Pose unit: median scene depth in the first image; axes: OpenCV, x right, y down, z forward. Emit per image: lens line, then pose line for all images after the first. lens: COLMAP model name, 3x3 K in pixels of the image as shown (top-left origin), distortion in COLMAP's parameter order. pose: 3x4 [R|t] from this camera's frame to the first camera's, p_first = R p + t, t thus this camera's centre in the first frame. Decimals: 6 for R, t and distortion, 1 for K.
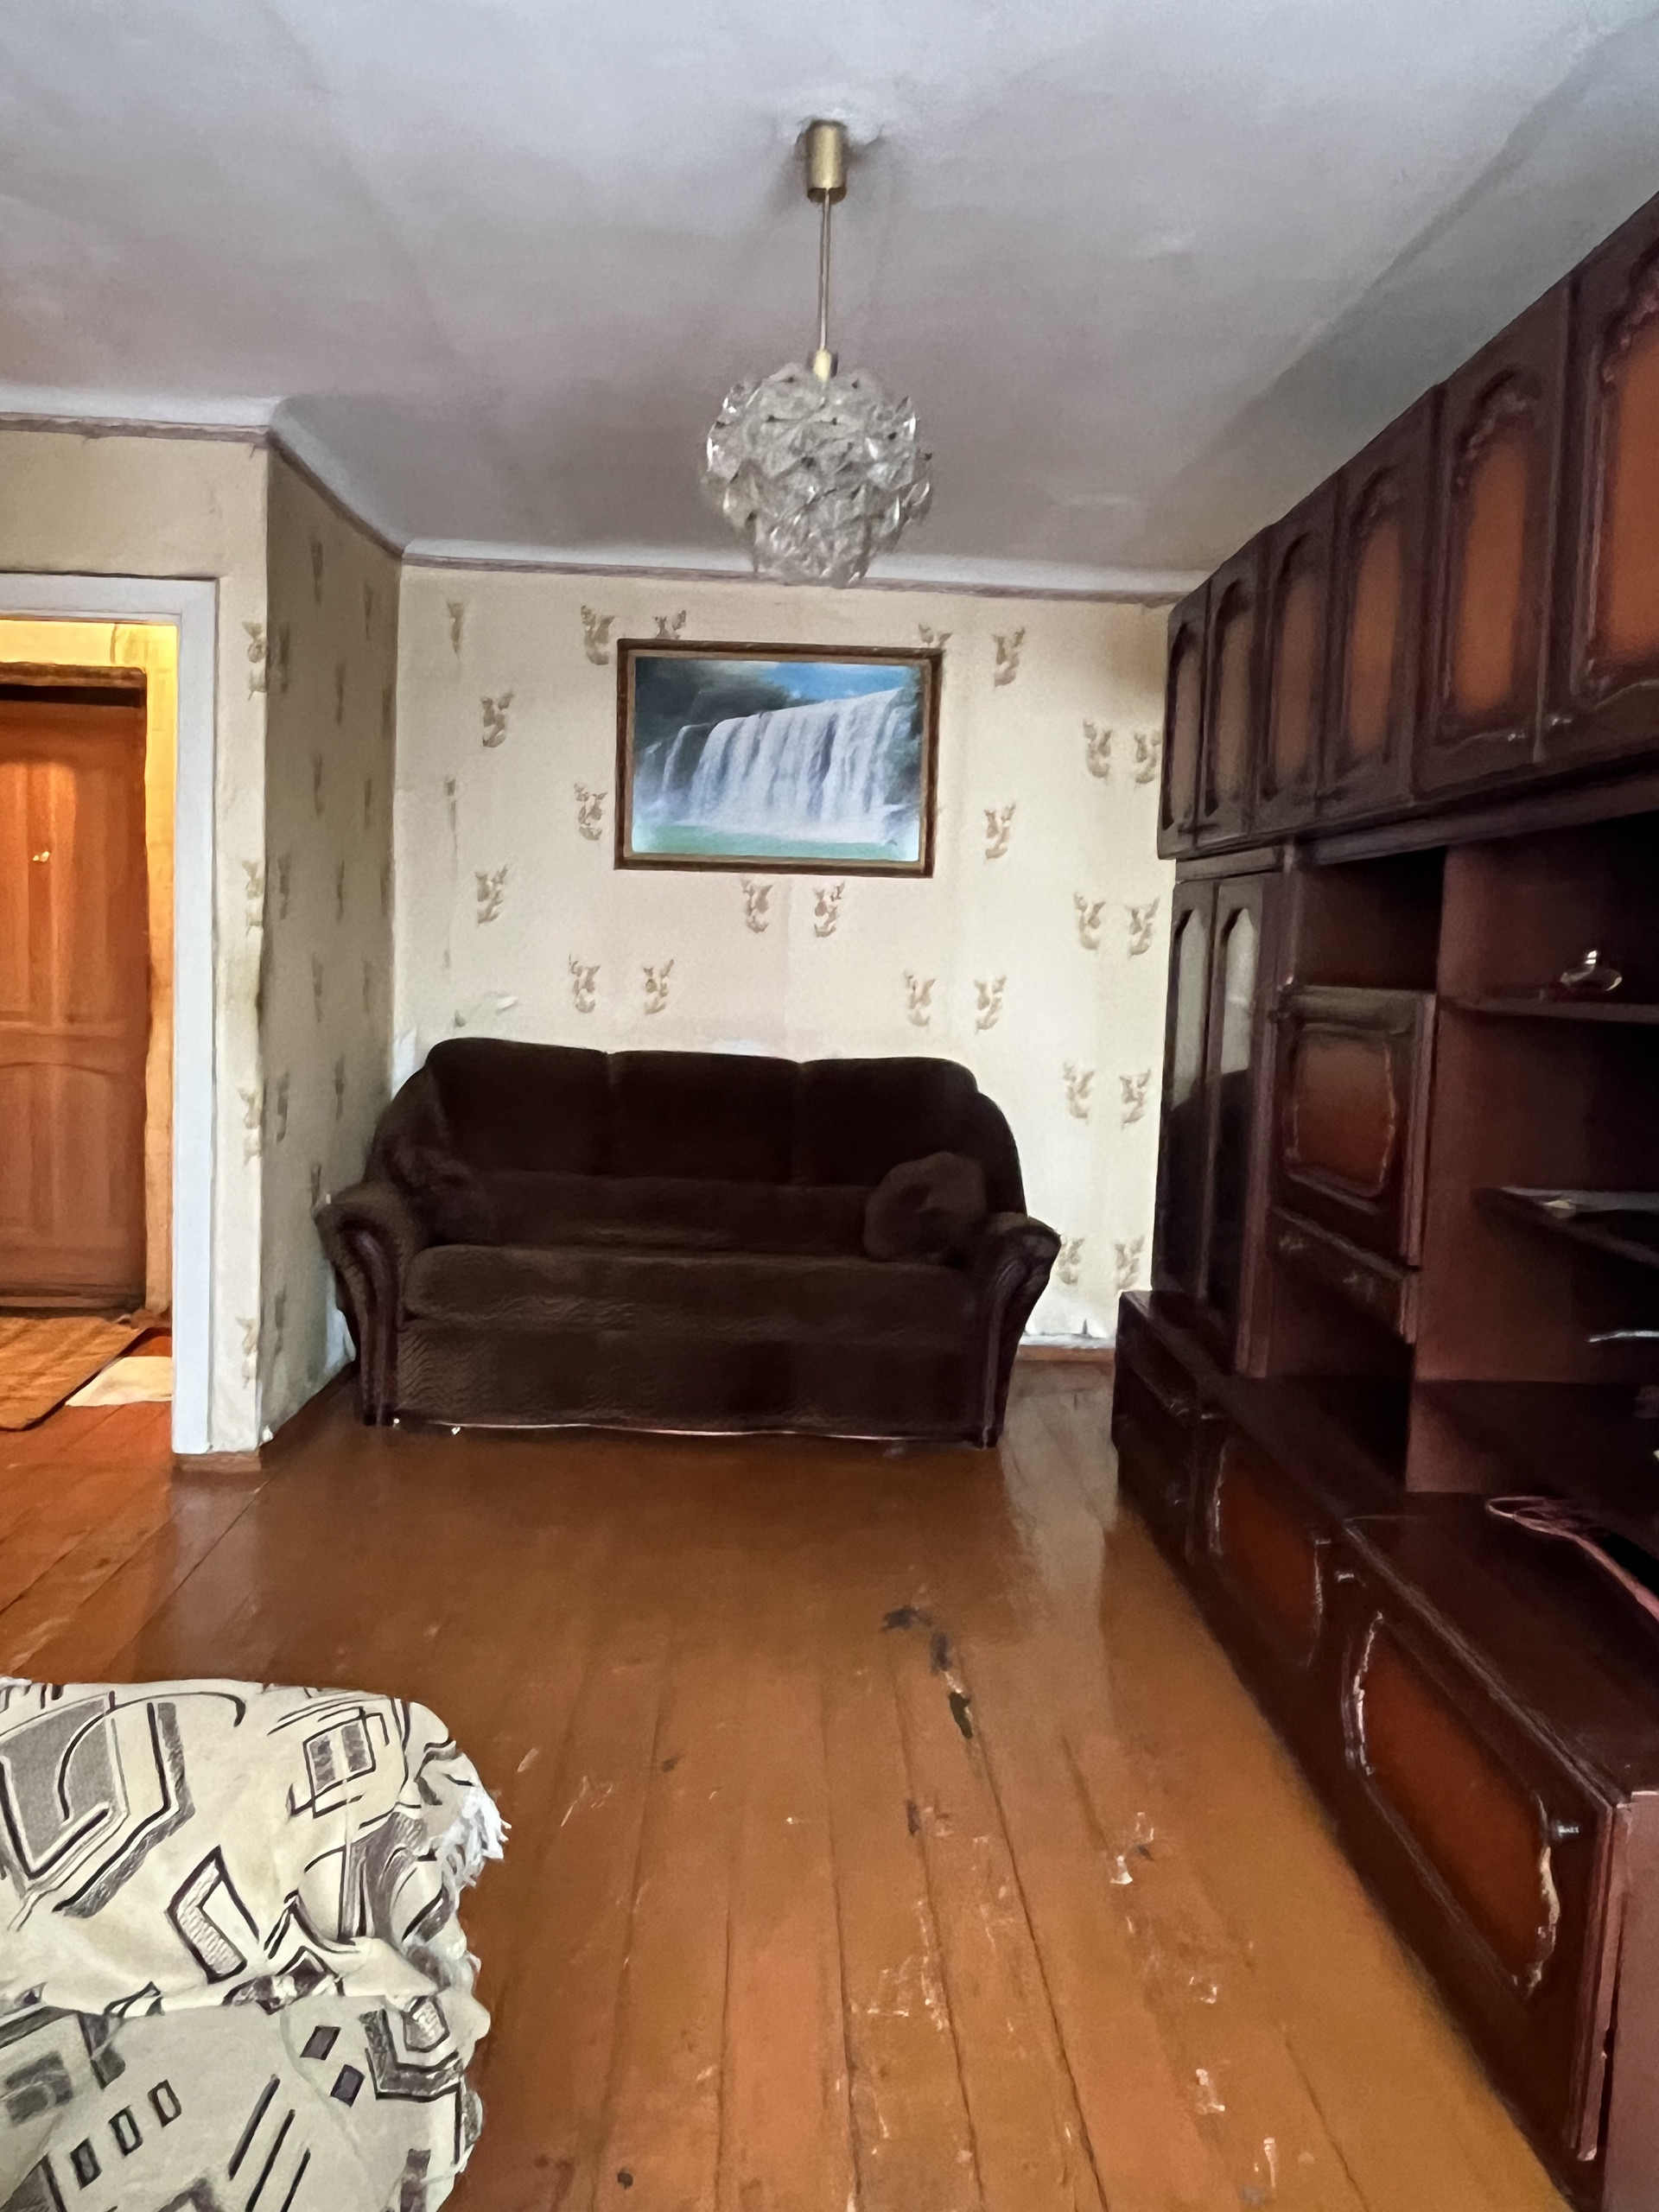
lens RADIAL K [[1597.1, 0, 823.0], [0, 1597.1, 1097.2], [0, 0, 1]] dist [-0.023433, -0.006434]
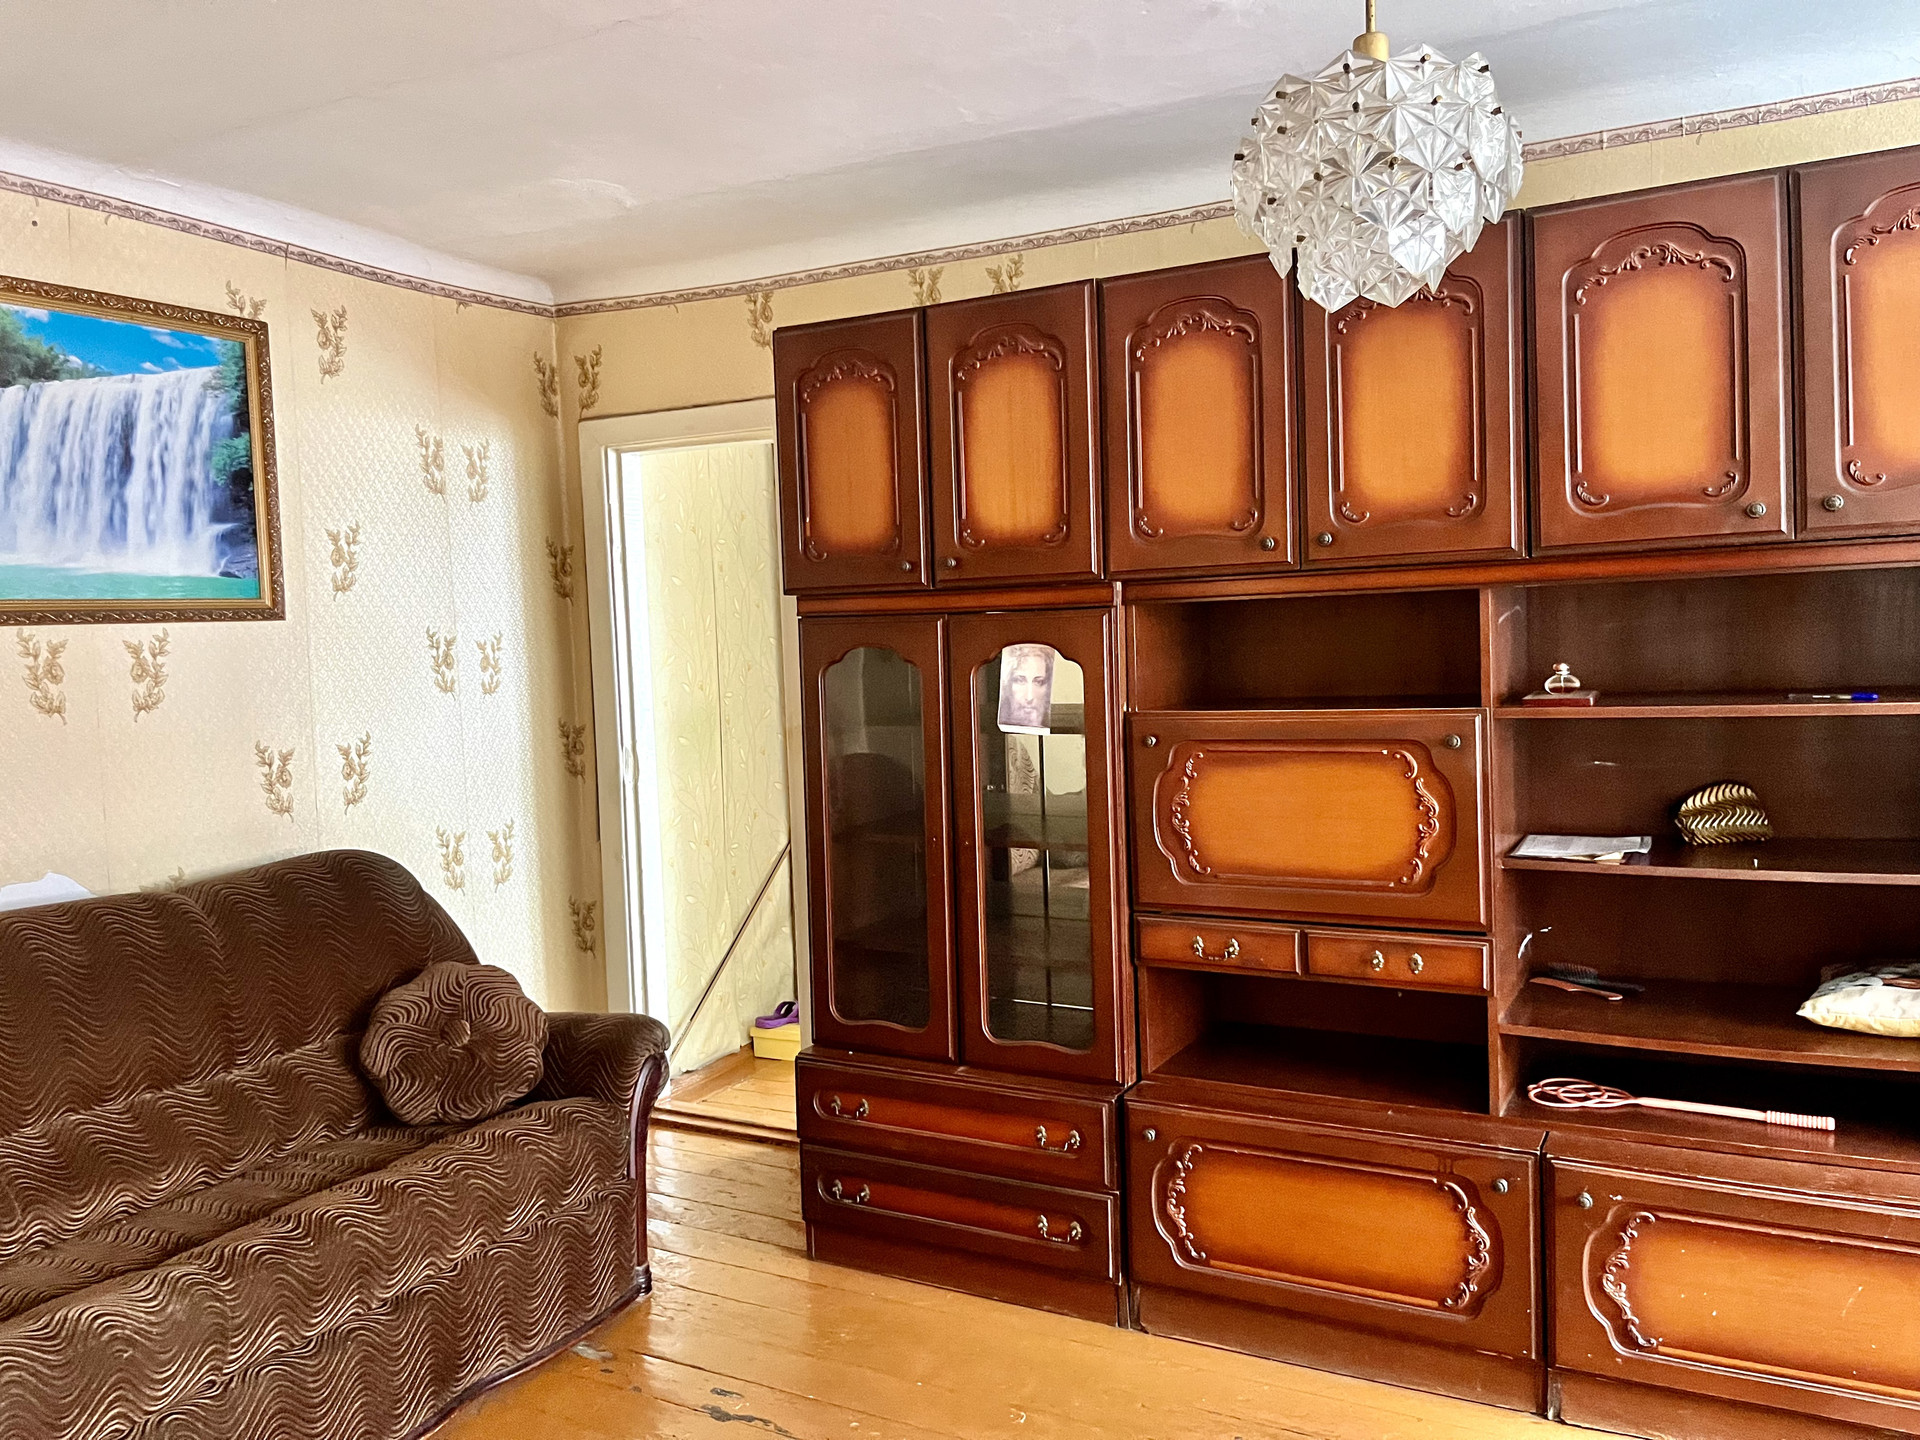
lens RADIAL K [[1442.2, 0, 958.0], [0, 1442.2, 725.9], [0, 0, 1]] dist [0.010389, -0.024247]
pose [[0.492418, -0.110063, 0.863371, -0.376306], [0.131335, 0.990010, 0.051301, -0.080142], [-0.860393, 0.088129, 0.501954, 0.379633]]
